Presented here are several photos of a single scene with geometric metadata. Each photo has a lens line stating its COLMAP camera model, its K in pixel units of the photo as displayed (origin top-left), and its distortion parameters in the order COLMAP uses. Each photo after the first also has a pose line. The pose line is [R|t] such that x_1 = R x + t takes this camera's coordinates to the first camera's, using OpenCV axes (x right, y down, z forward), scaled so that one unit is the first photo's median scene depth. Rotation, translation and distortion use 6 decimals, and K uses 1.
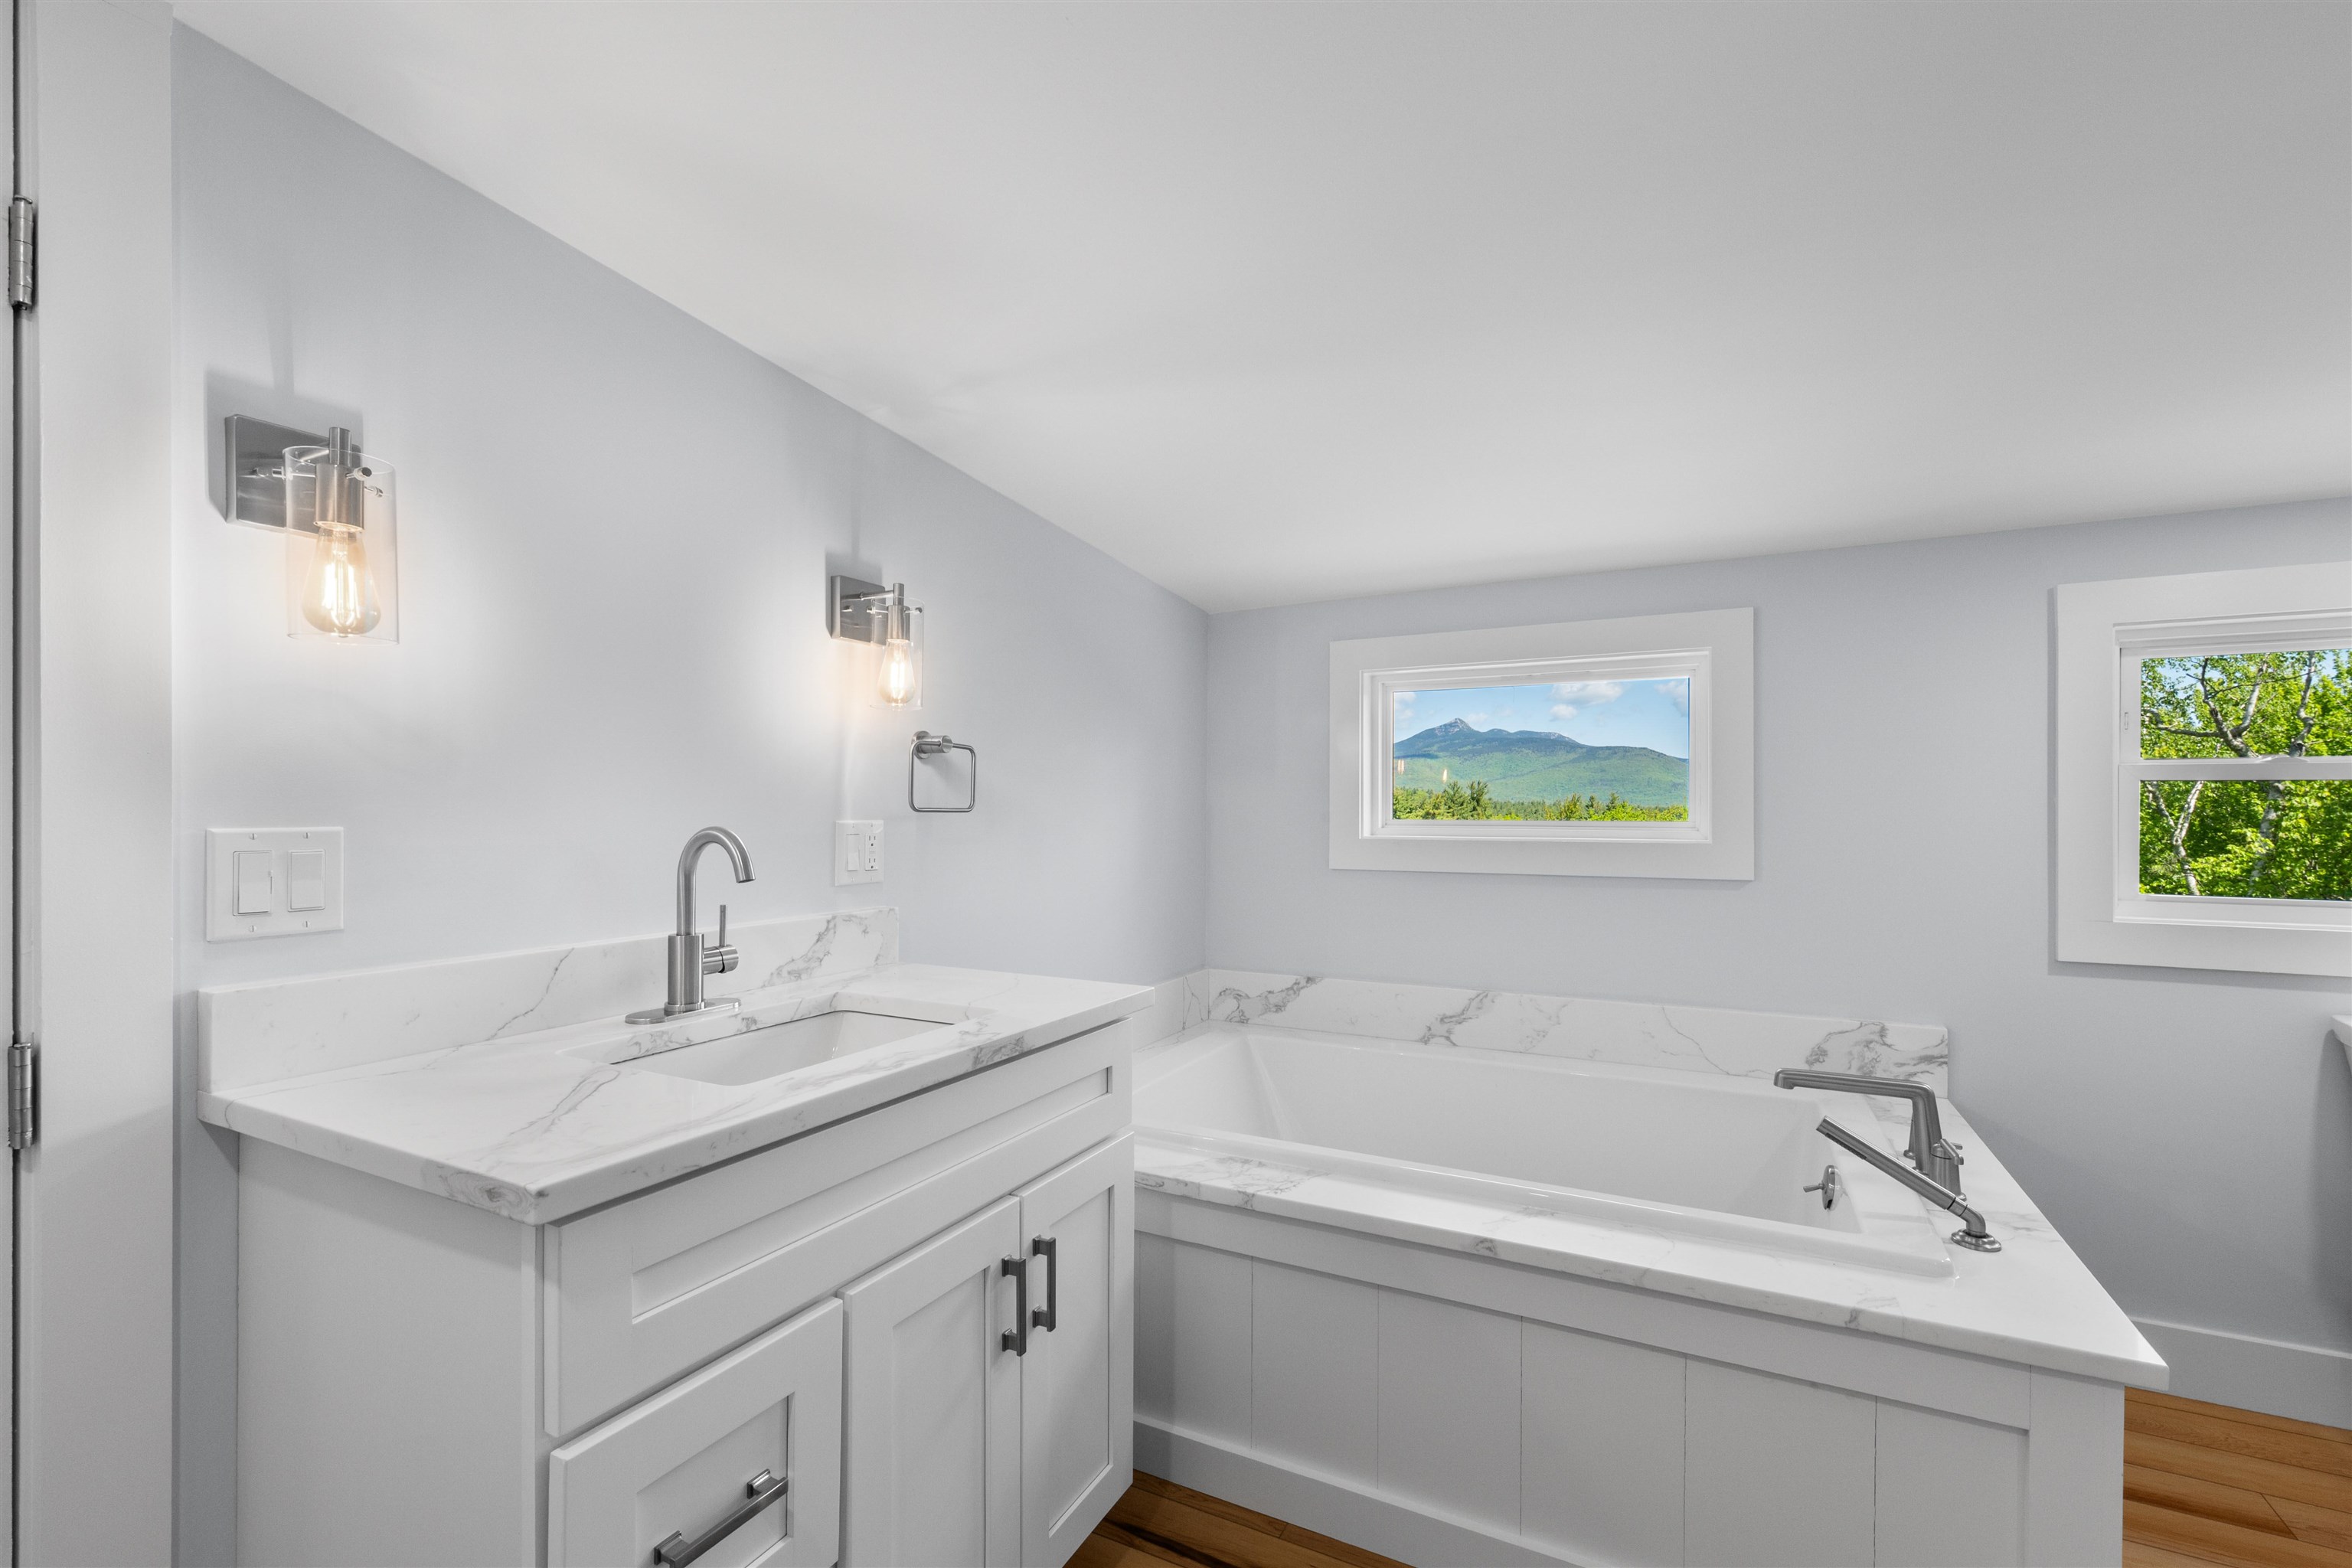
lens RADIAL K [[1019.6, 0, 1178.7], [0, 1019.6, 808.9], [0, 0, 1]] dist [0.004722, -0.001886]
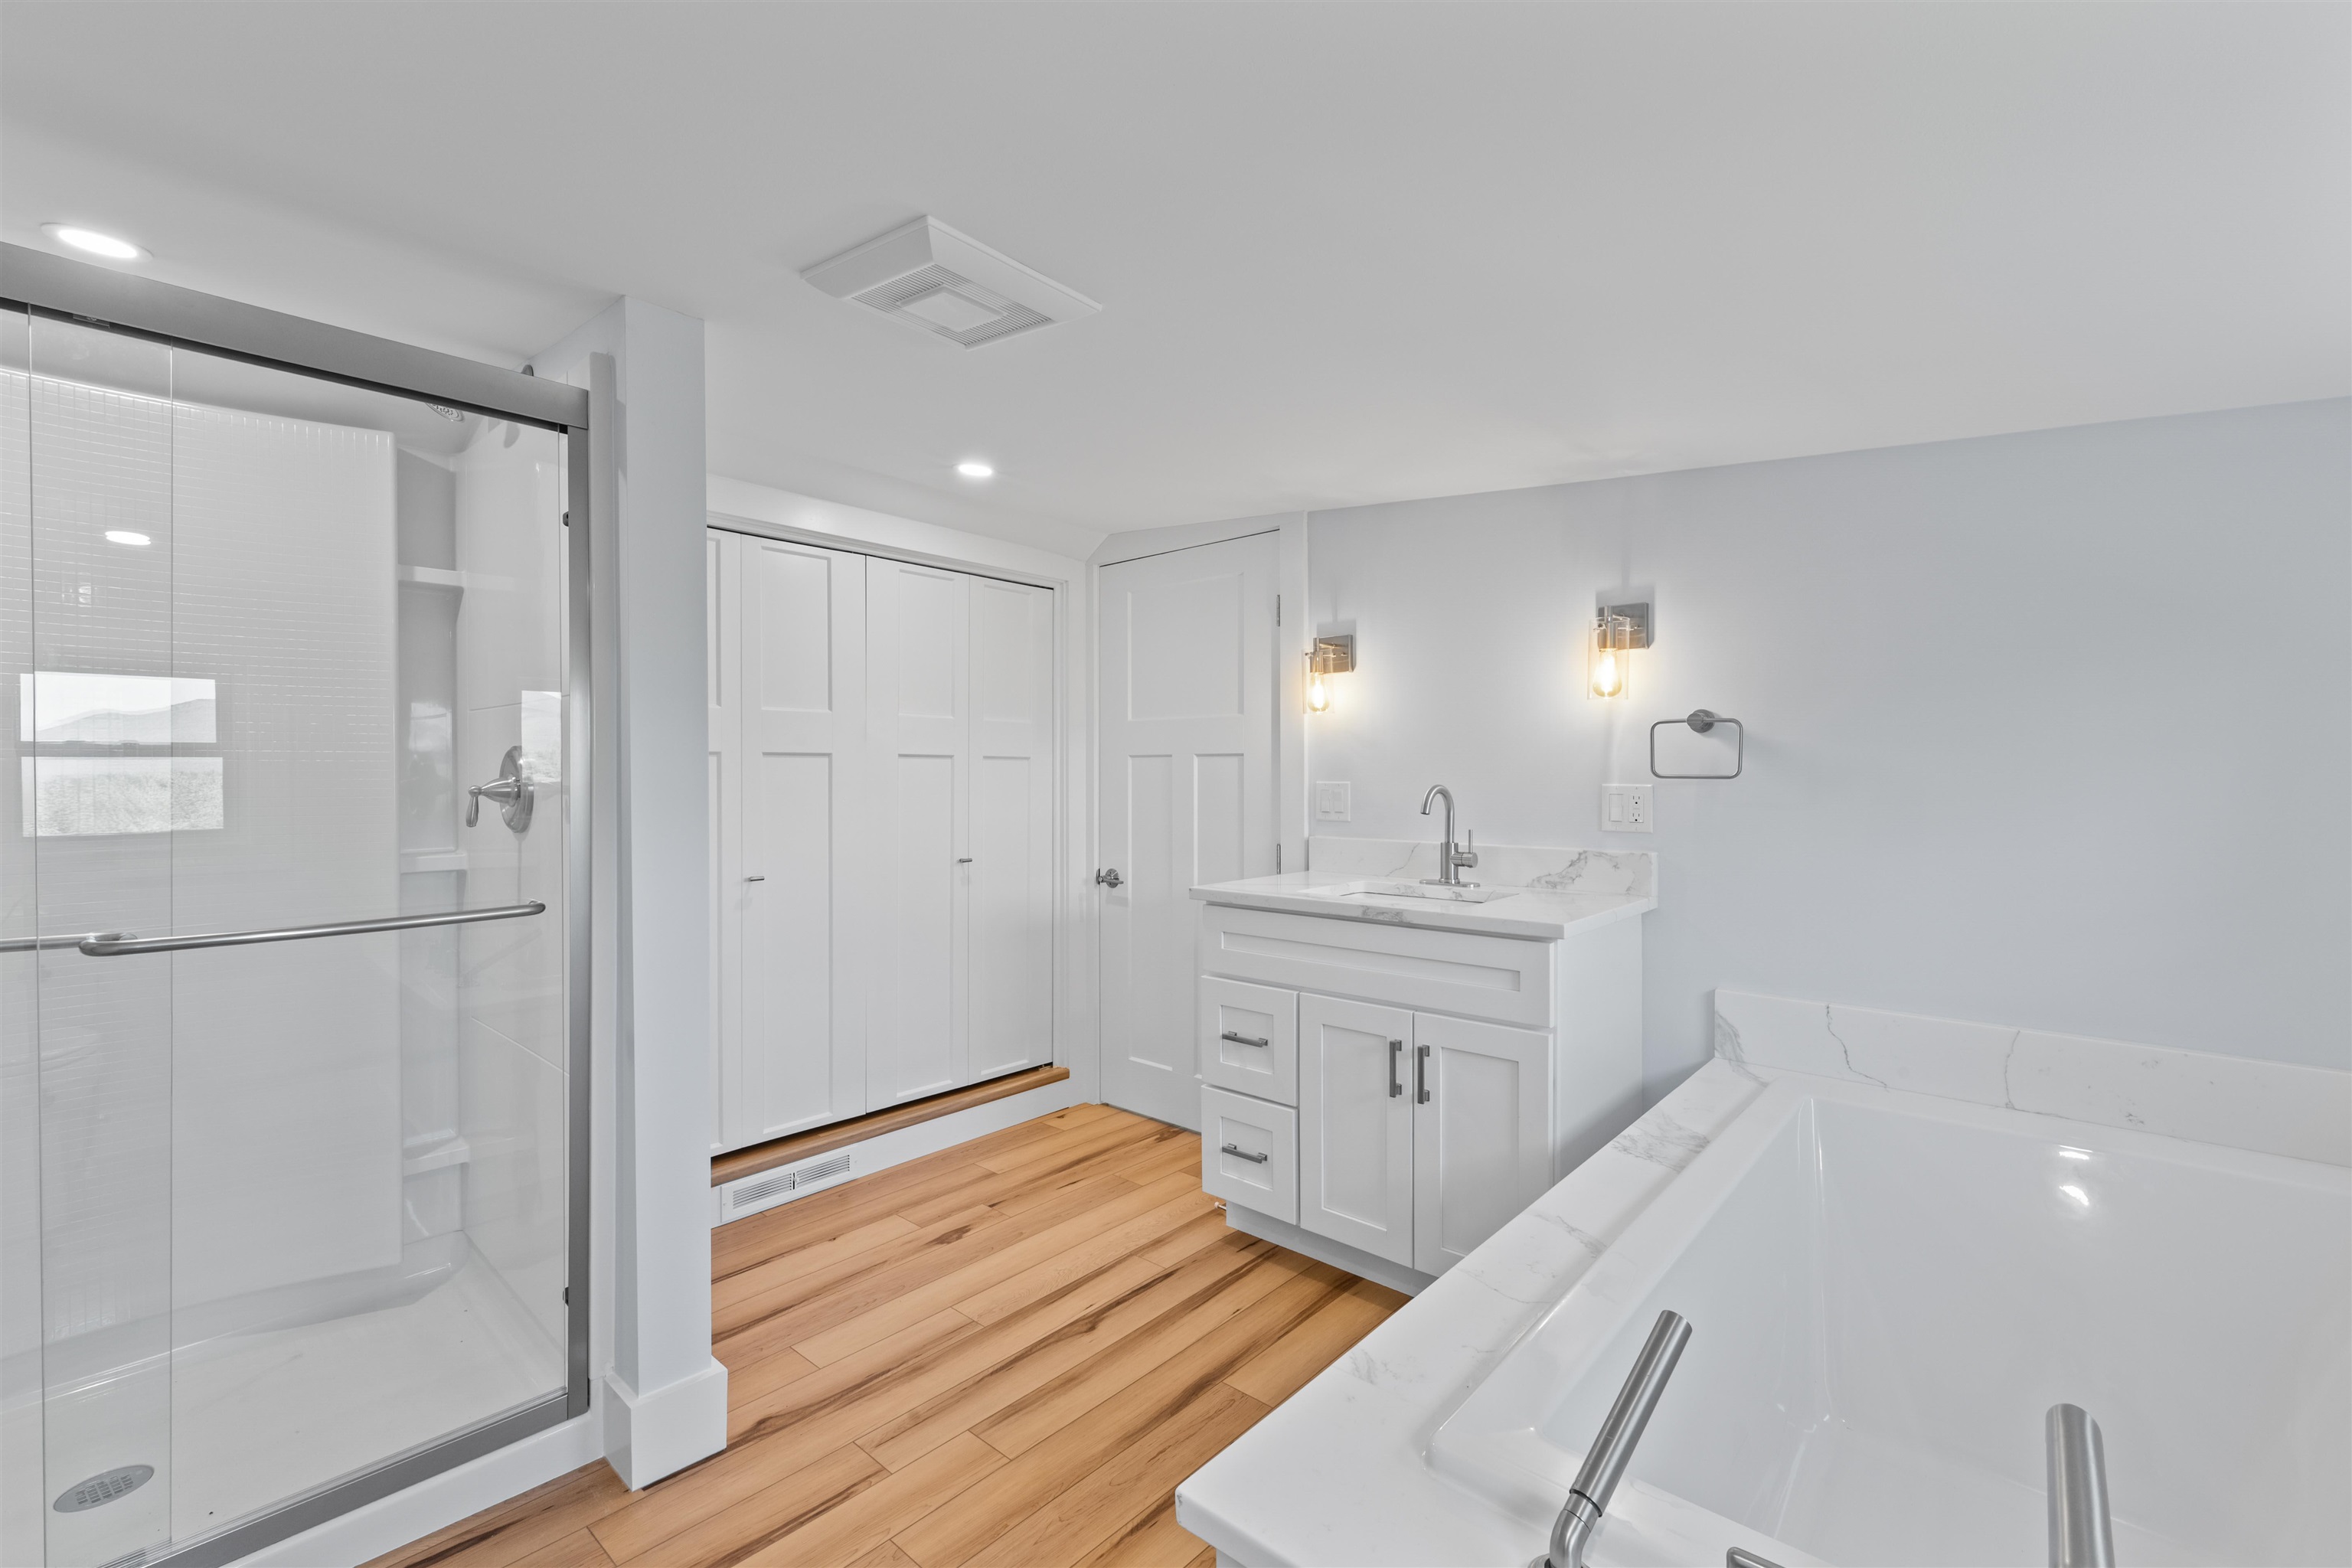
lens RADIAL K [[1019.6, 0, 1188.2], [0, 1019.6, 777.5], [0, 0, 1]] dist [0.004722, -0.001886]
pose [[-0.259906, 0.003028, -0.965629, 1.200722], [0.002162, 0.999994, 0.002553, -0.002193], [0.965632, -0.001424, -0.259911, 0.848041]]
